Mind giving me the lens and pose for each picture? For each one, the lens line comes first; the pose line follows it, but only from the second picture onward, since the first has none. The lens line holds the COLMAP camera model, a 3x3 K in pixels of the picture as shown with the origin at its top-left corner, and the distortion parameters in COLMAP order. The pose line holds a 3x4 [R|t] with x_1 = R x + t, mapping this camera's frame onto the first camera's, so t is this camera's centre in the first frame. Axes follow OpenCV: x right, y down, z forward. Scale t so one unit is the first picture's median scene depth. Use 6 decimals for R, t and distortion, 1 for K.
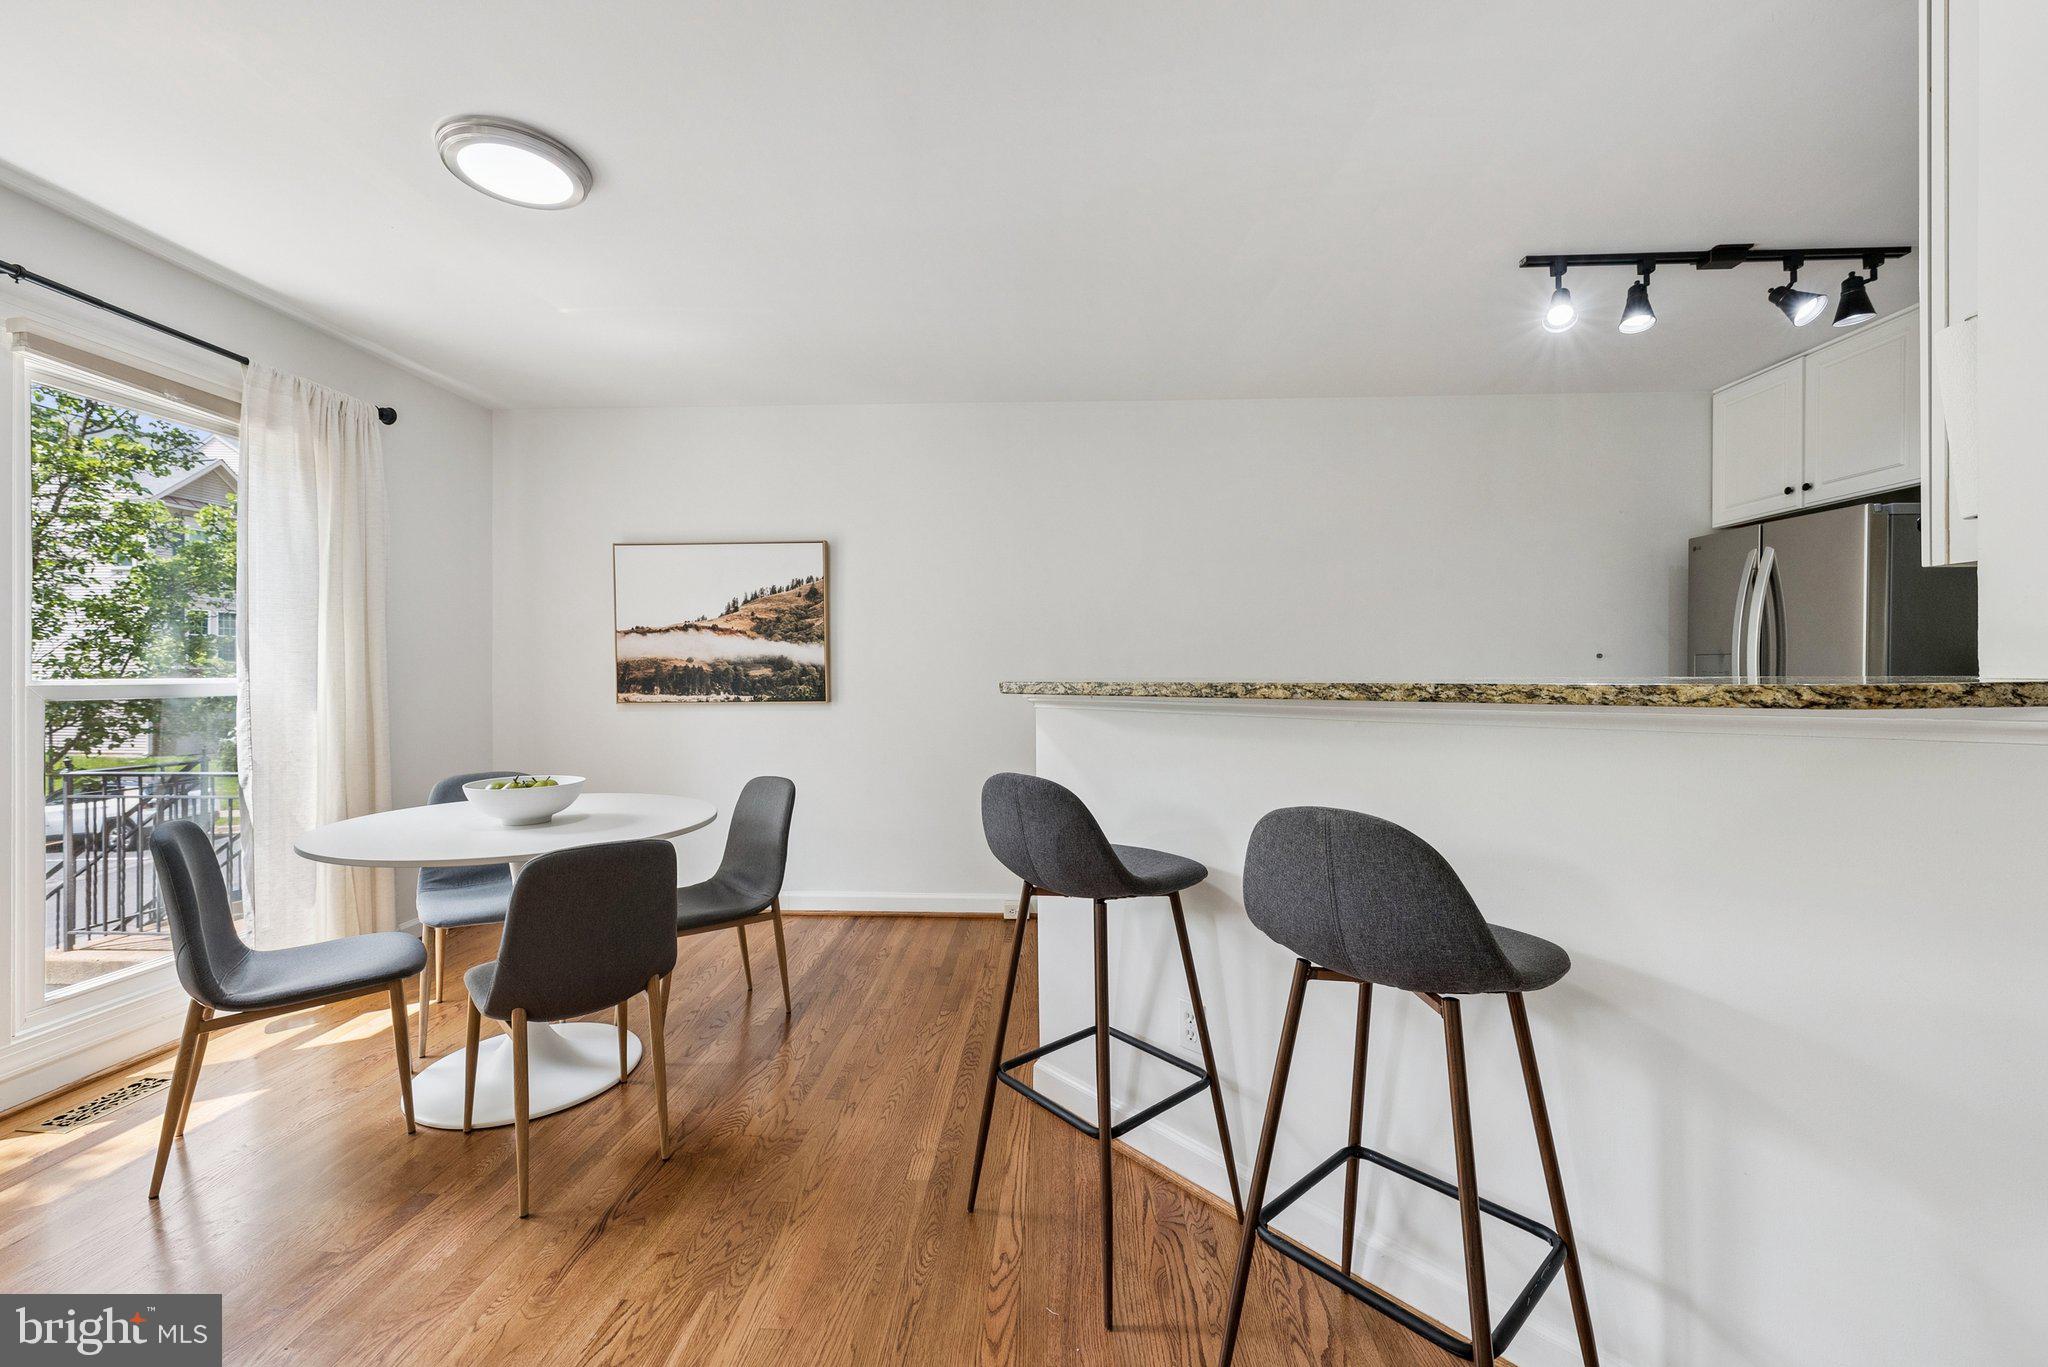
lens RADIAL K [[799.1, 0, 1015.7], [0, 799.1, 681.2], [0, 0, 1]] dist [-0.000337, 0.000108]
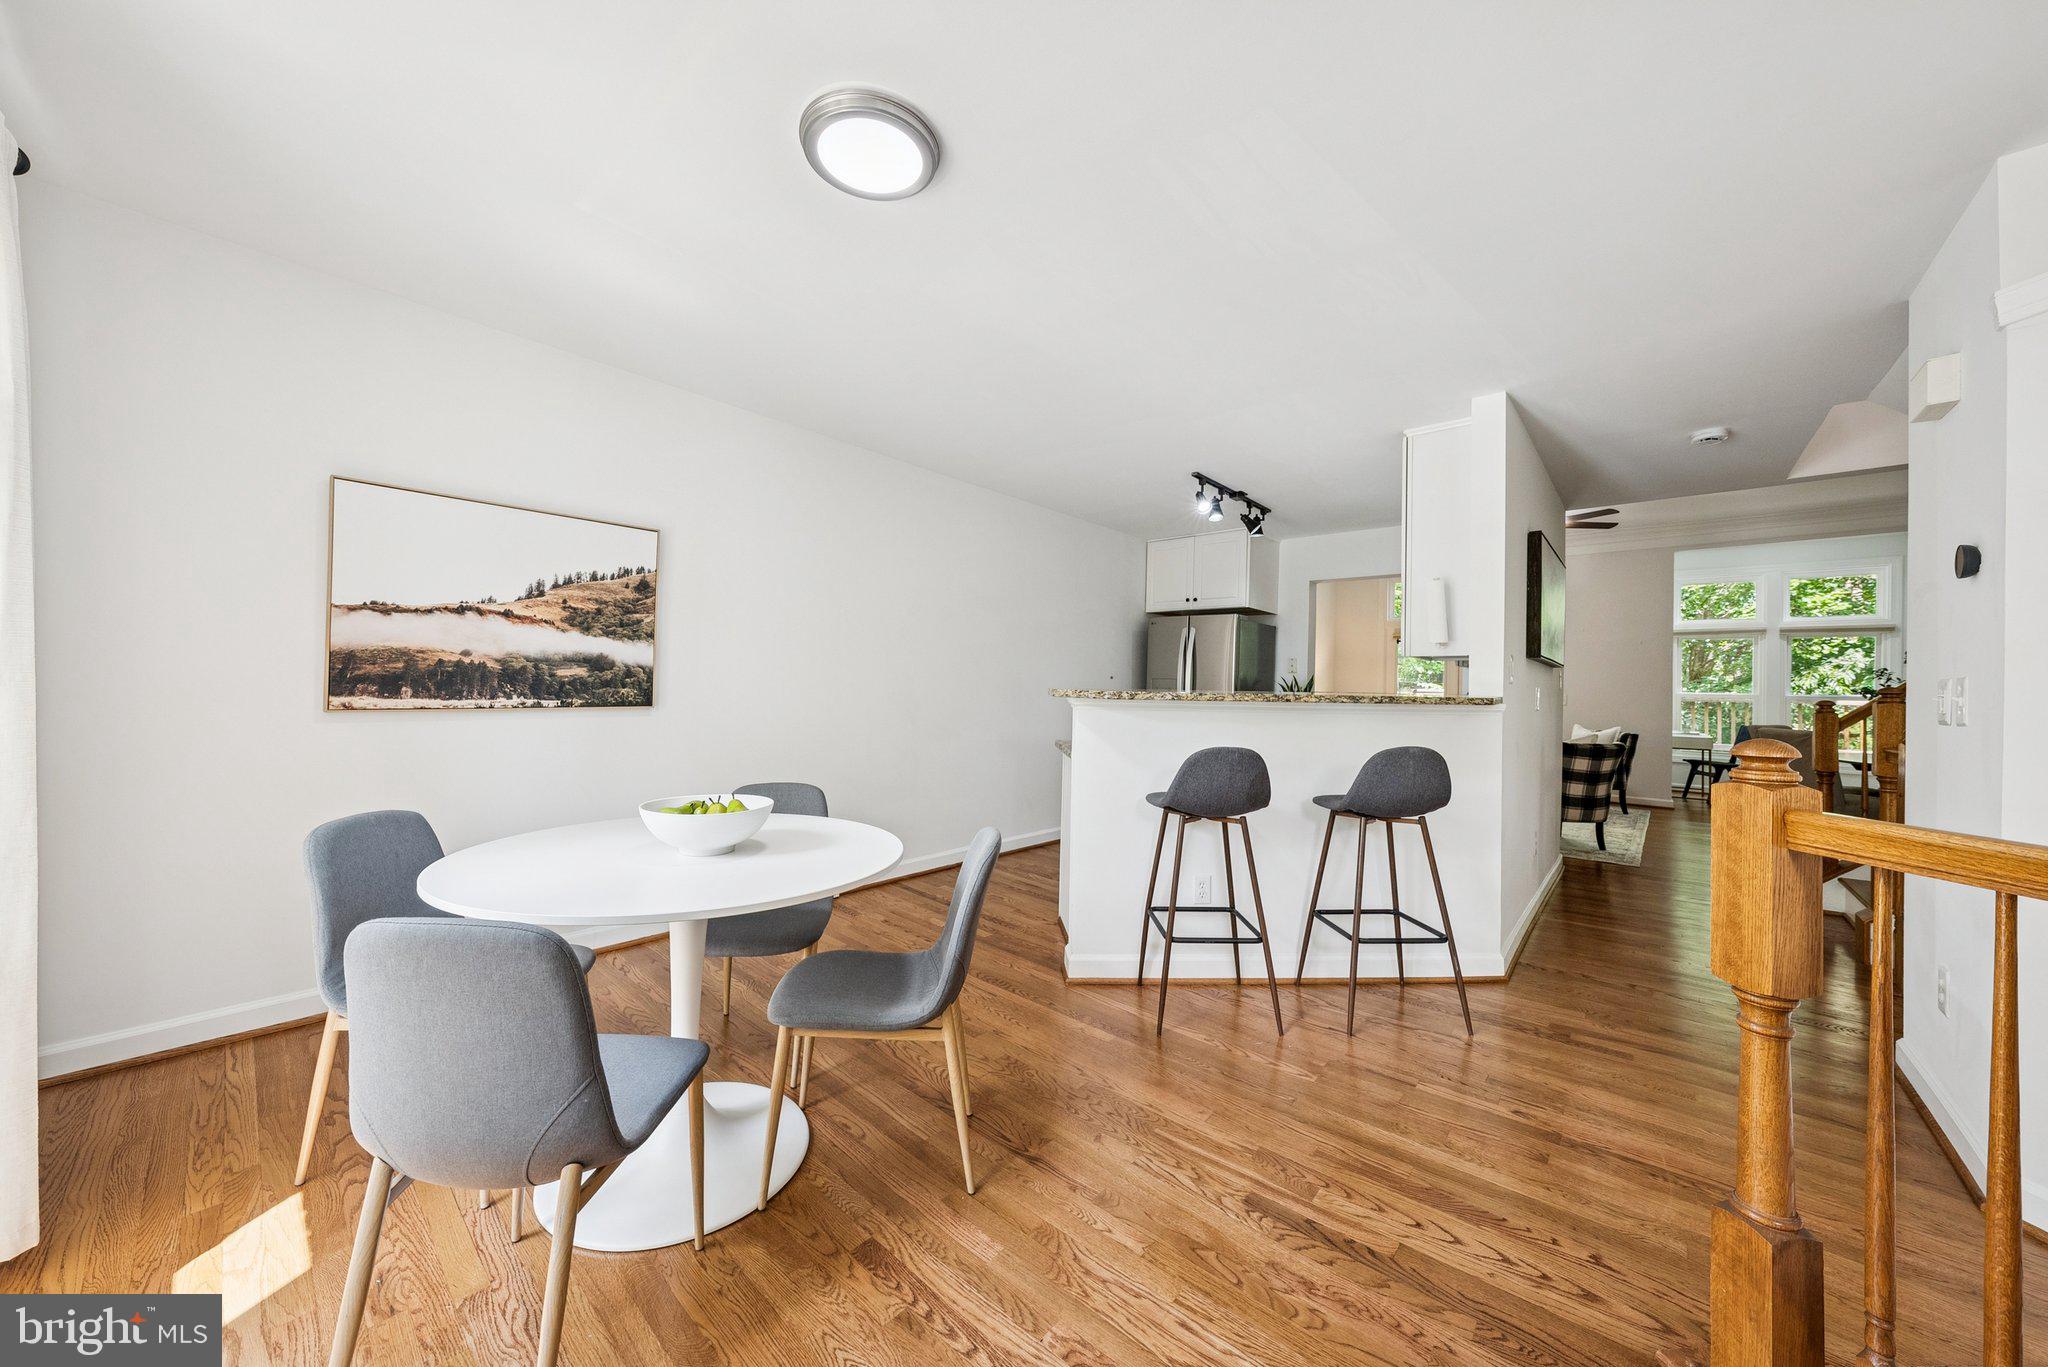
lens RADIAL K [[705.6, 0, 1024.7], [0, 705.6, 686.3], [0, 0, 1]] dist [-0.001239, -0.000051]
pose [[0.621363, 0.015140, 0.783376, -0.604176], [-0.014787, 0.999862, -0.007595, 0.002239], [-0.783383, -0.006865, 0.621501, 0.170192]]
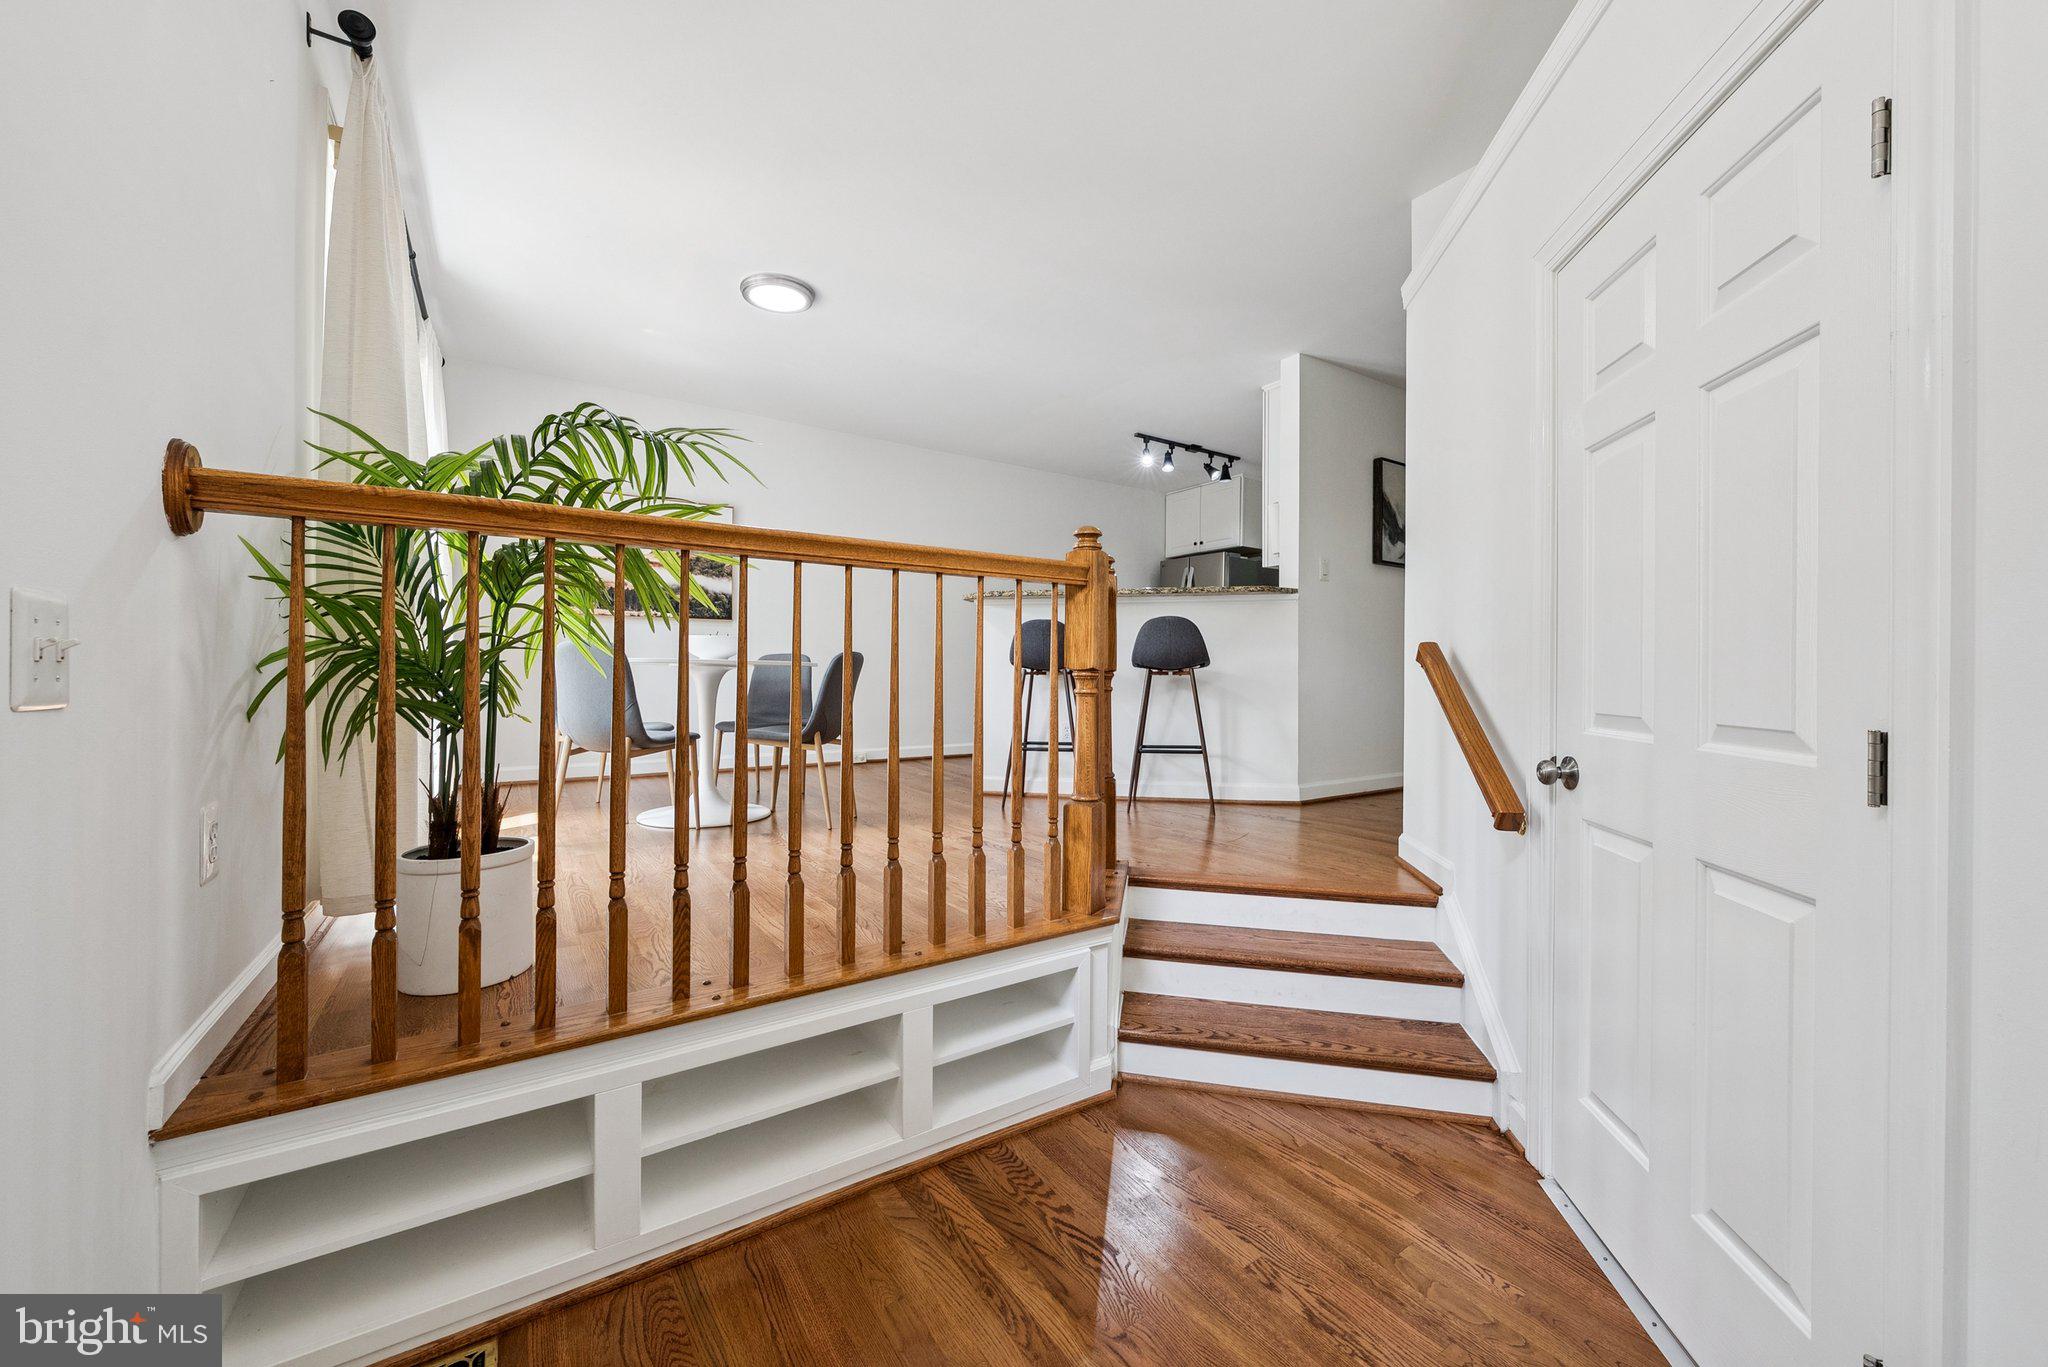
lens RADIAL K [[770.8, 0, 1016.1], [0, 770.8, 672.6], [0, 0, 1]] dist [-0.000165, -0.000036]
pose [[0.802815, 0.007551, 0.596181, -0.647660], [-0.002531, 0.999954, -0.009258, 0.129744], [-0.596223, 0.005923, 0.802797, -0.396659]]
